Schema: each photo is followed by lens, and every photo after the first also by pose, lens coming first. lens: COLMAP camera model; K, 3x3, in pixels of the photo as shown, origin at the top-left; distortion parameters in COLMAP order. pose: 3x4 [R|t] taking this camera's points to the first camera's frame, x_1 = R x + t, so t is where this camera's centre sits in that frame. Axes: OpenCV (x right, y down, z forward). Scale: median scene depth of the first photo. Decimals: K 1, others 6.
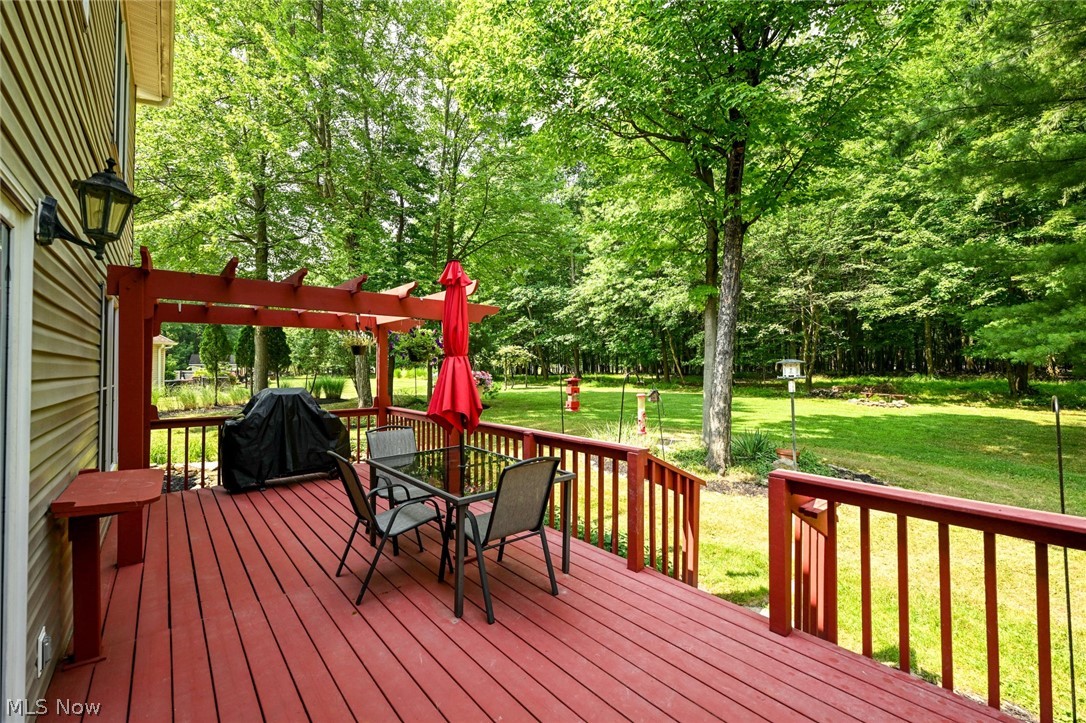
lens RADIAL K [[441.2, 0, 565.0], [0, 441.2, 369.5], [0, 0, 1]] dist [-0.018240, -0.000092]
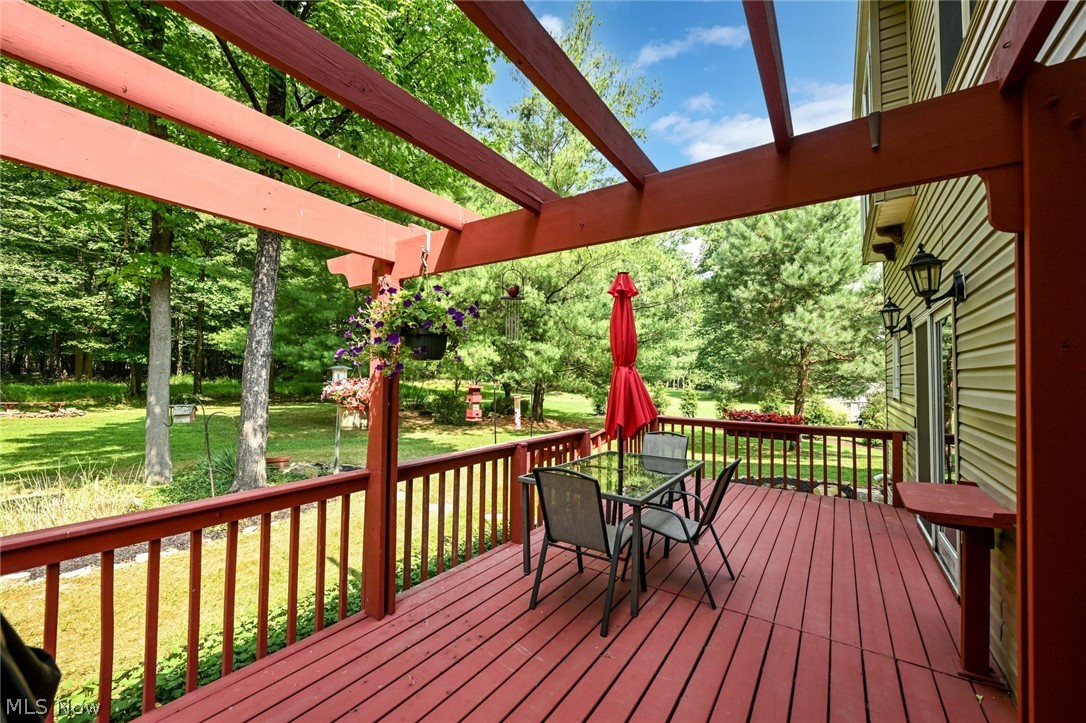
lens RADIAL K [[427.7, 0, 543.0], [0, 427.7, 361.5], [0, 0, 1]] dist [0.001780, -0.000696]
pose [[-0.223442, 0.033758, 0.974132, -1.382543], [-0.010996, 0.999249, -0.037150, -0.001471], [-0.974655, -0.019012, -0.222903, 1.625317]]
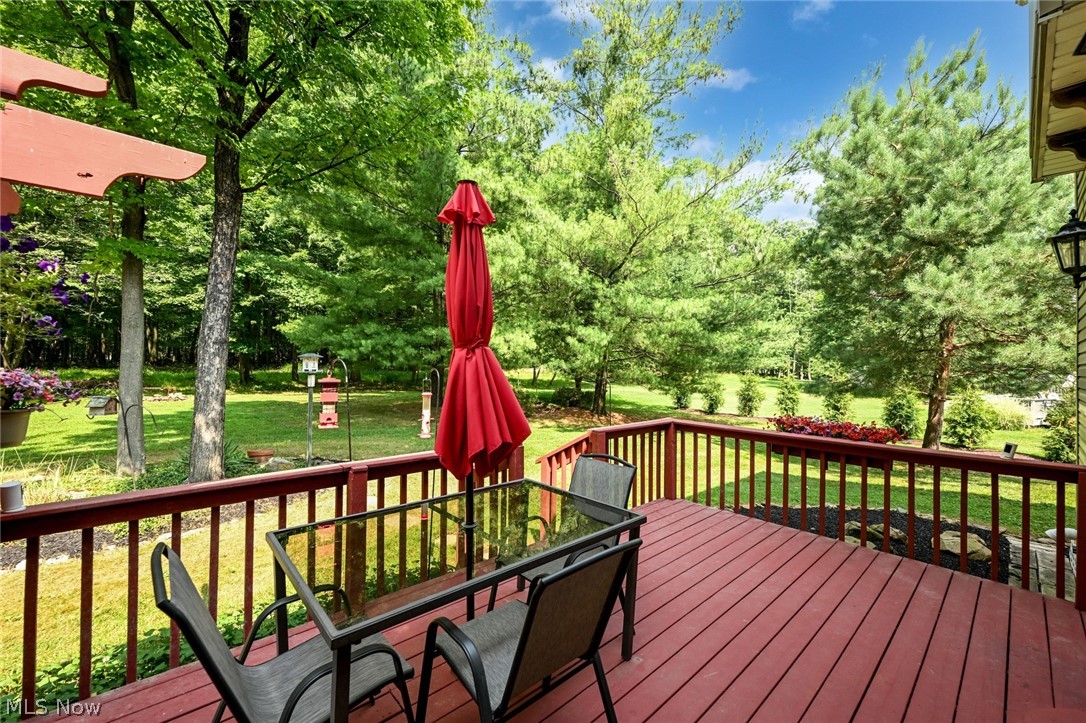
lens RADIAL K [[427.7, 0, 543.0], [0, 427.7, 361.5], [0, 0, 1]] dist [0.001780, -0.000696]
pose [[0.013514, 0.008750, 0.999870, -0.957848], [-0.011184, 0.999900, -0.008599, -0.008233], [-0.999846, -0.011066, 0.013611, 1.022045]]
